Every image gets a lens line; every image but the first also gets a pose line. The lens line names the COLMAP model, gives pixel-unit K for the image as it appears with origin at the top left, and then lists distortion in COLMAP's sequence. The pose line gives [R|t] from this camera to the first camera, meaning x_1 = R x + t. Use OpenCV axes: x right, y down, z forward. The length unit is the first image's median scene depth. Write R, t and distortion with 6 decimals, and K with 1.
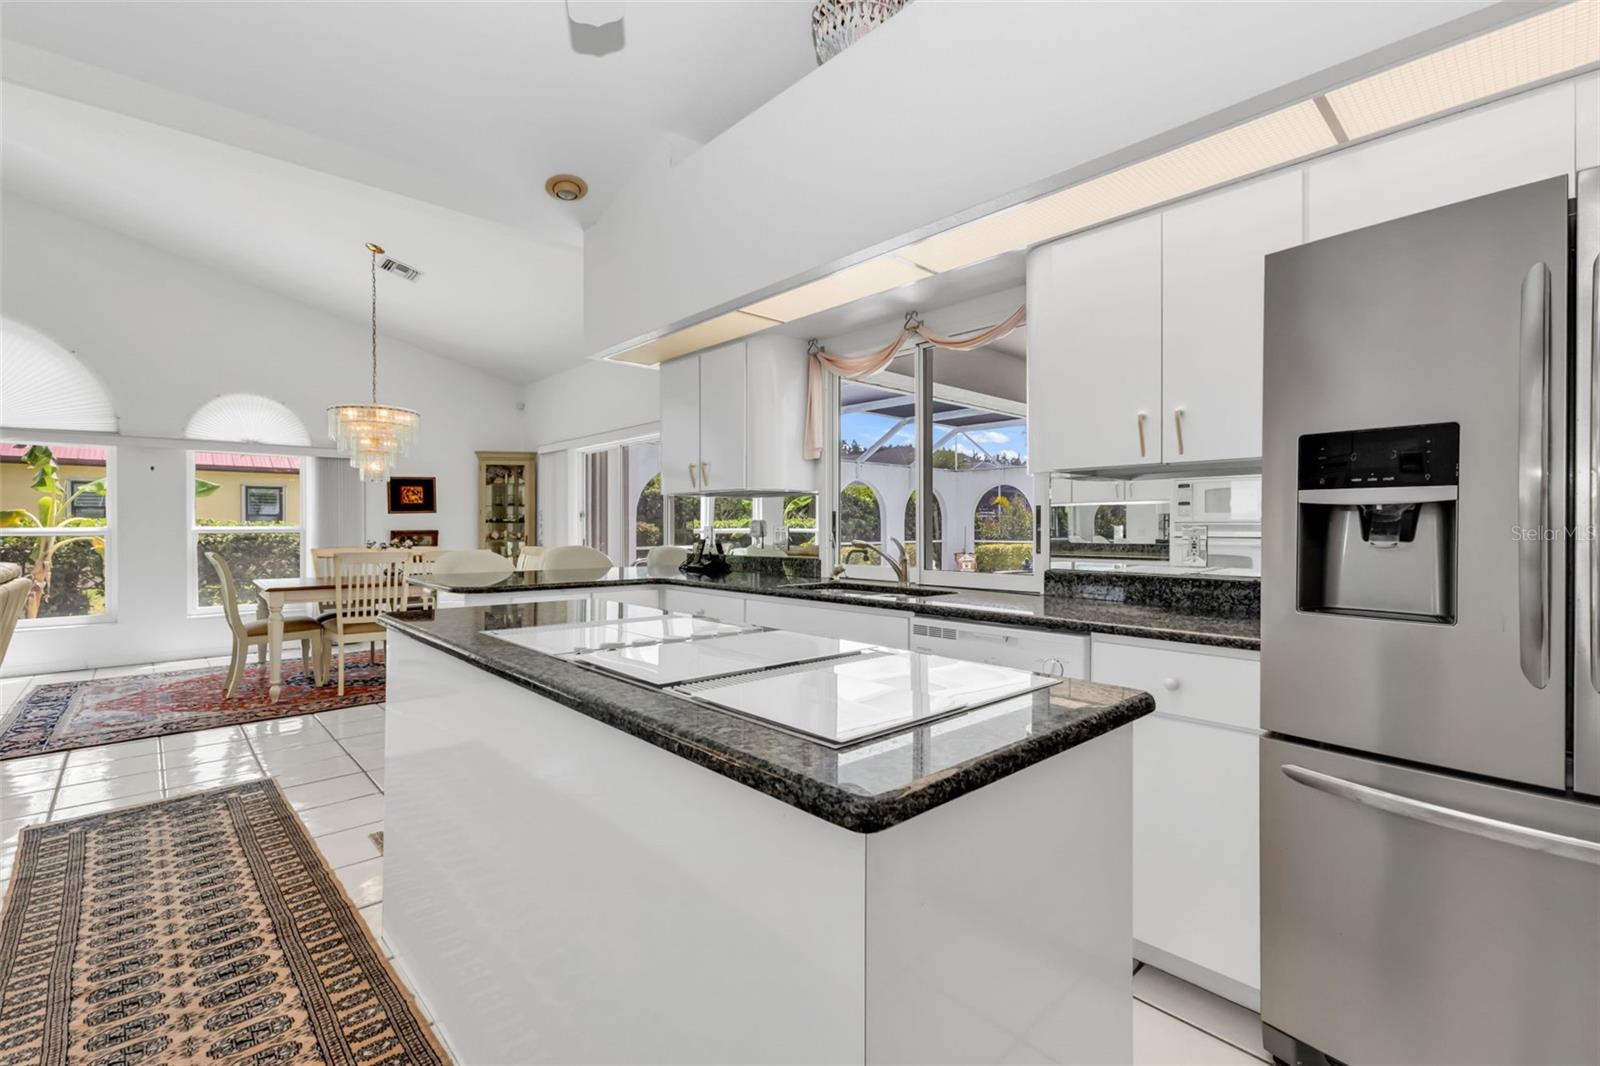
lens RADIAL K [[722.8, 0, 792.6], [0, 722.8, 529.0], [0, 0, 1]] dist [0.010066, -0.001348]
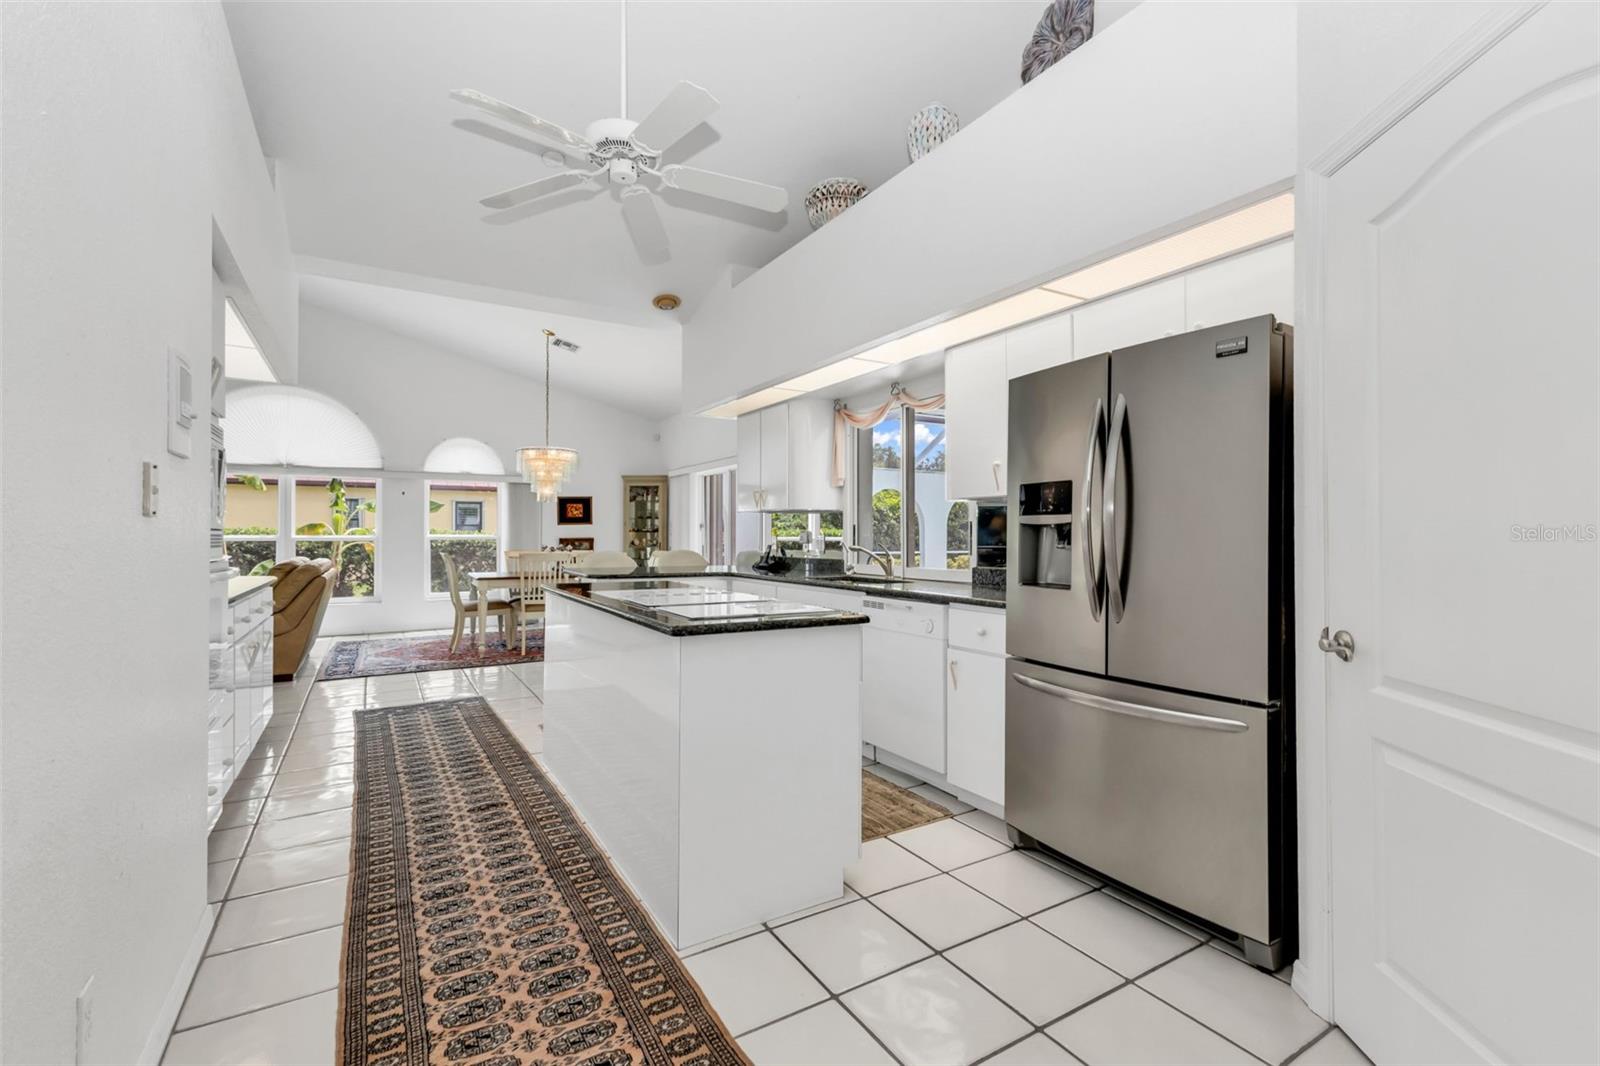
lens RADIAL K [[722.8, 0, 805.7], [0, 722.8, 530.8], [0, 0, 1]] dist [0.010066, -0.001348]
pose [[0.982319, 0.001831, -0.187208, 0.195451], [-0.003702, 0.999947, -0.009642, 0.000528], [0.187180, 0.010164, 0.982273, -0.307035]]
